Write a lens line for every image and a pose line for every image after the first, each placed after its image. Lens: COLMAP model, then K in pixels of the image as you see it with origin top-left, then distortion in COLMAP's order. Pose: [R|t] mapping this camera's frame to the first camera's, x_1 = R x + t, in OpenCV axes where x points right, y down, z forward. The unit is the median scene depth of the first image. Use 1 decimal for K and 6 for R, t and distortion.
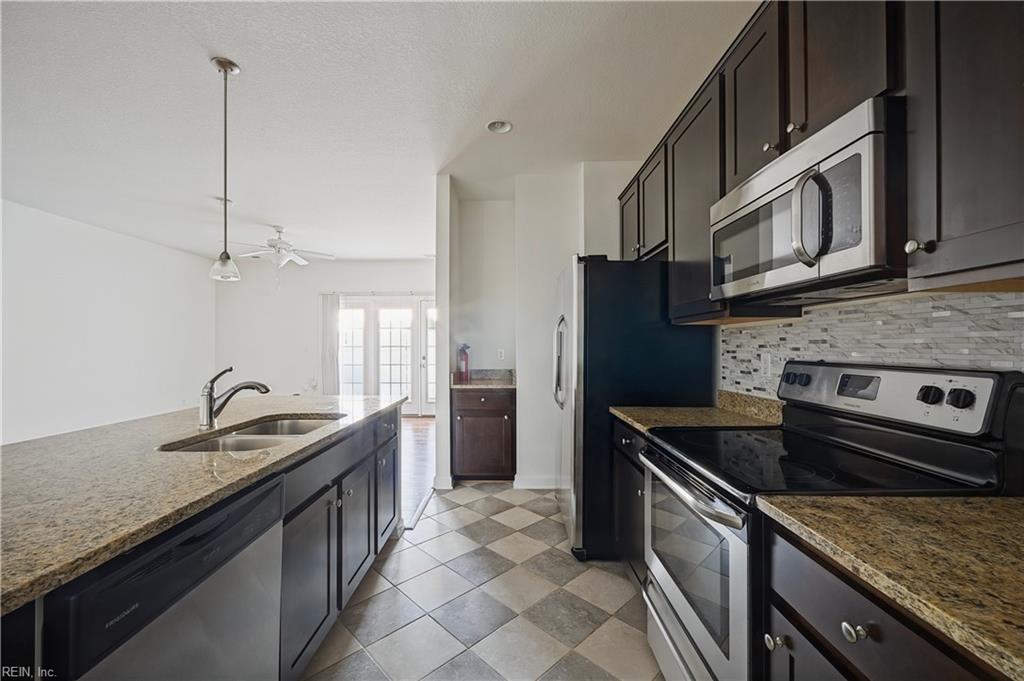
lens RADIAL K [[410.0, 0, 511.7], [0, 410.0, 340.3], [0, 0, 1]] dist [-0.001032, -0.000523]
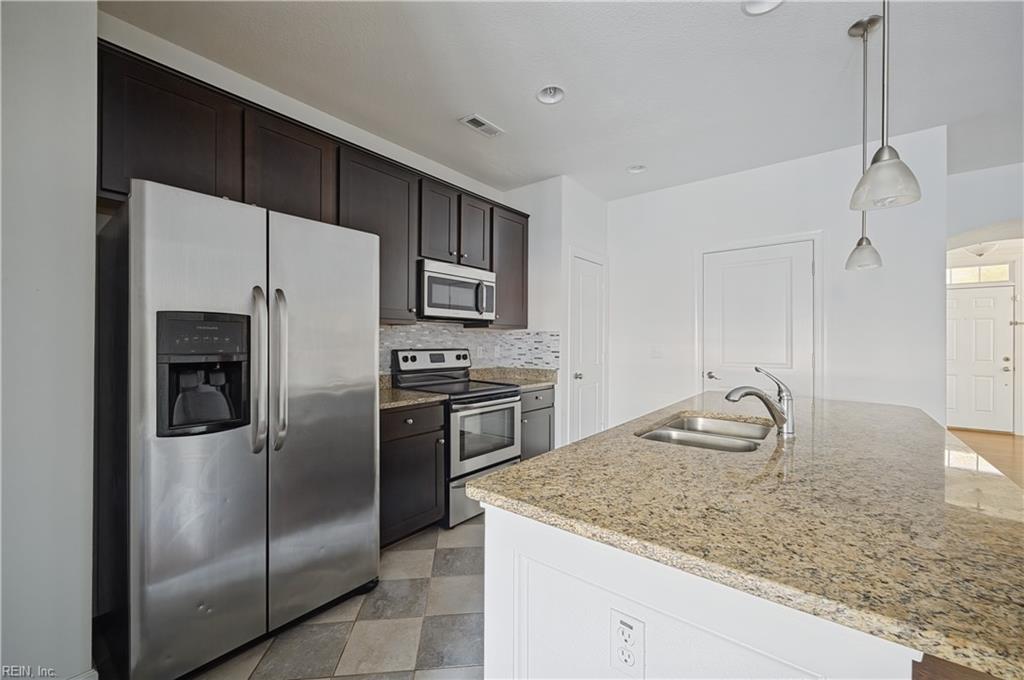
lens RADIAL K [[410.0, 0, 515.3], [0, 410.0, 342.5], [0, 0, 1]] dist [-0.001032, -0.000523]
pose [[-0.779260, -0.003772, 0.626690, -1.311641], [-0.007574, 0.999966, -0.003400, 0.026559], [-0.626656, -0.007396, -0.779261, 3.197859]]
